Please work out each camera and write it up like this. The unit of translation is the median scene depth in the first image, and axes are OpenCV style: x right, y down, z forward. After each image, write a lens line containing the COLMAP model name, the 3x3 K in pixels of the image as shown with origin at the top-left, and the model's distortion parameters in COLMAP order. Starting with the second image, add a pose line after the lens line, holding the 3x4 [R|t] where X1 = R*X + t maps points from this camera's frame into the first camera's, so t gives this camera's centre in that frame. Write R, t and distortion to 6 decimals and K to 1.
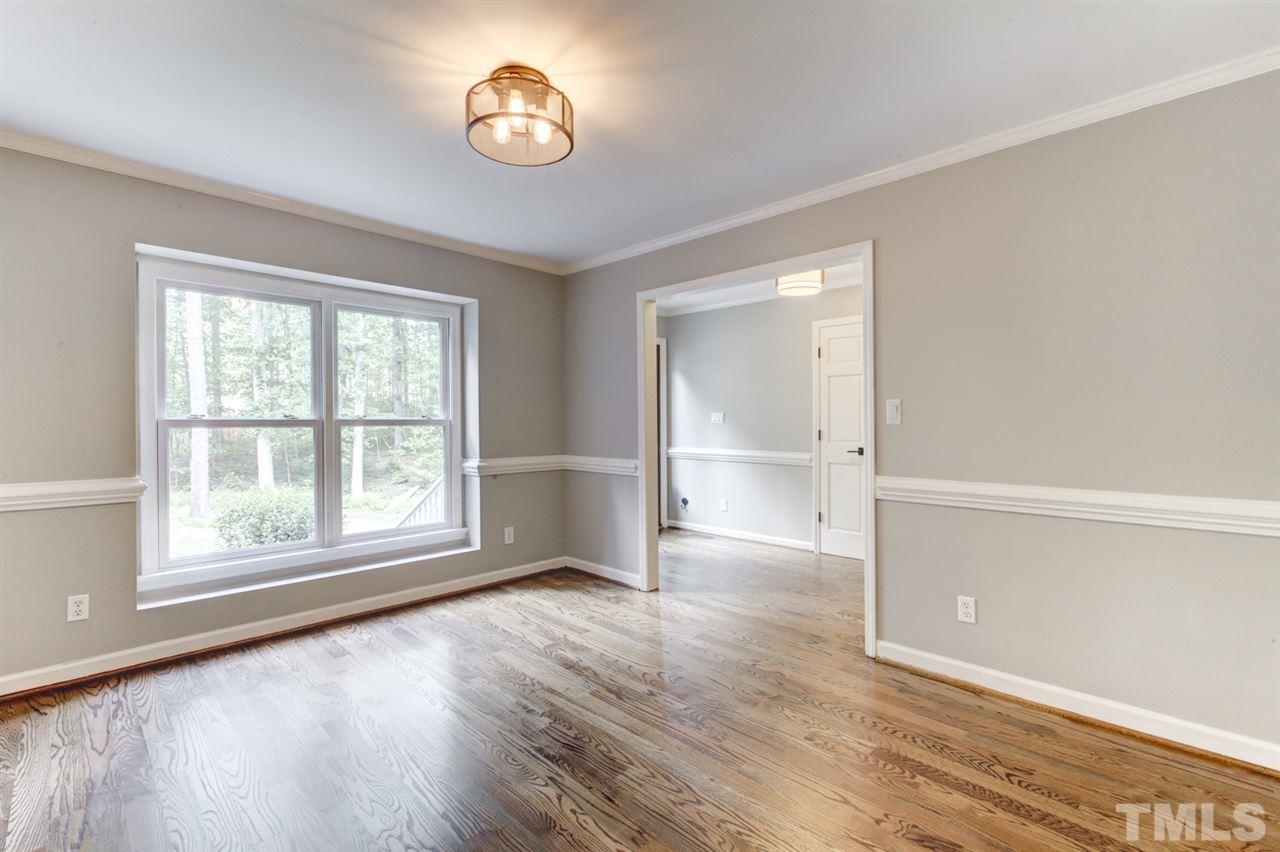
lens RADIAL K [[571.5, 0, 645.2], [0, 571.5, 420.9], [0, 0, 1]] dist [-0.004026, 0.000113]
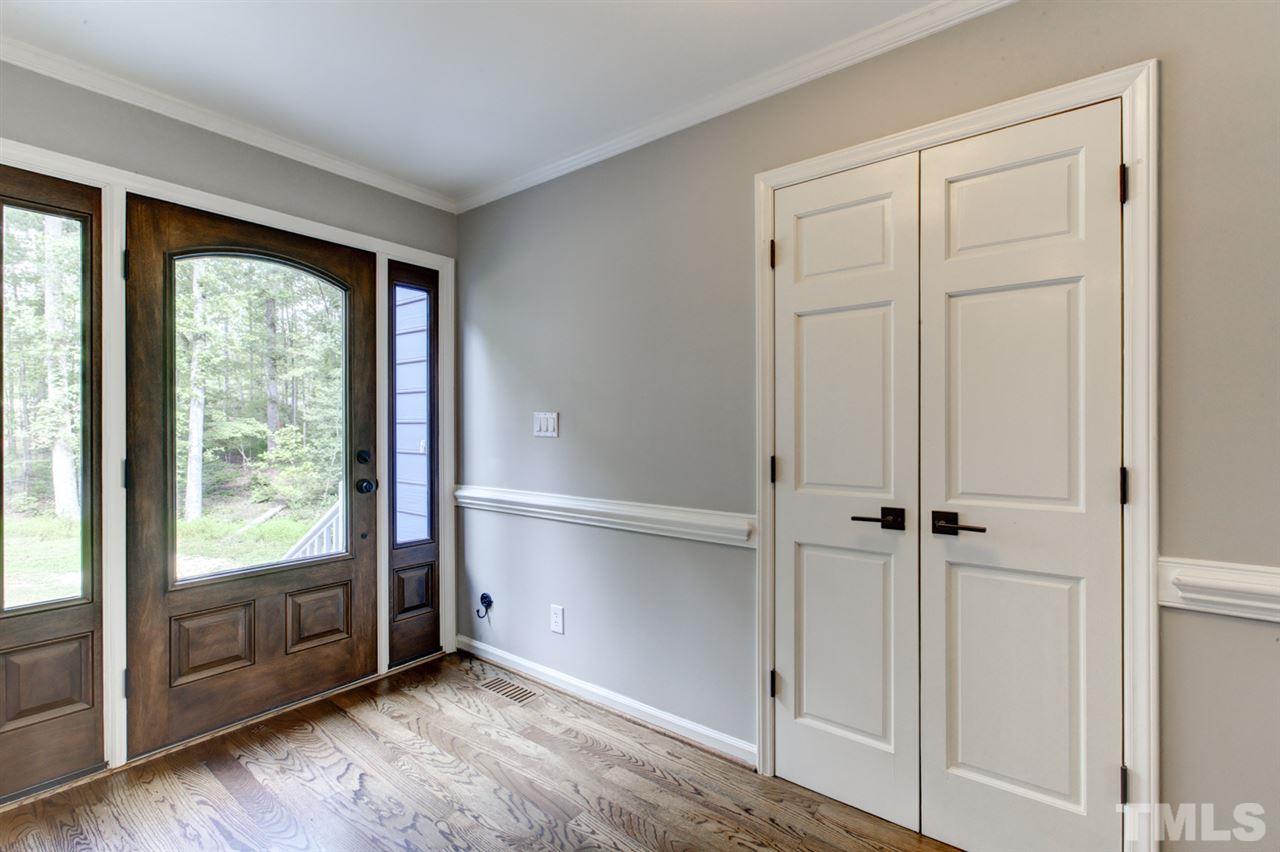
lens RADIAL K [[579.0, 0, 633.1], [0, 579.0, 428.7], [0, 0, 1]] dist [-0.000659, -0.000105]
pose [[0.995519, 0.001392, 0.094549, 0.142229], [-0.001604, 0.999996, 0.002169, -0.002253], [-0.094545, -0.002311, 0.995518, 0.505688]]
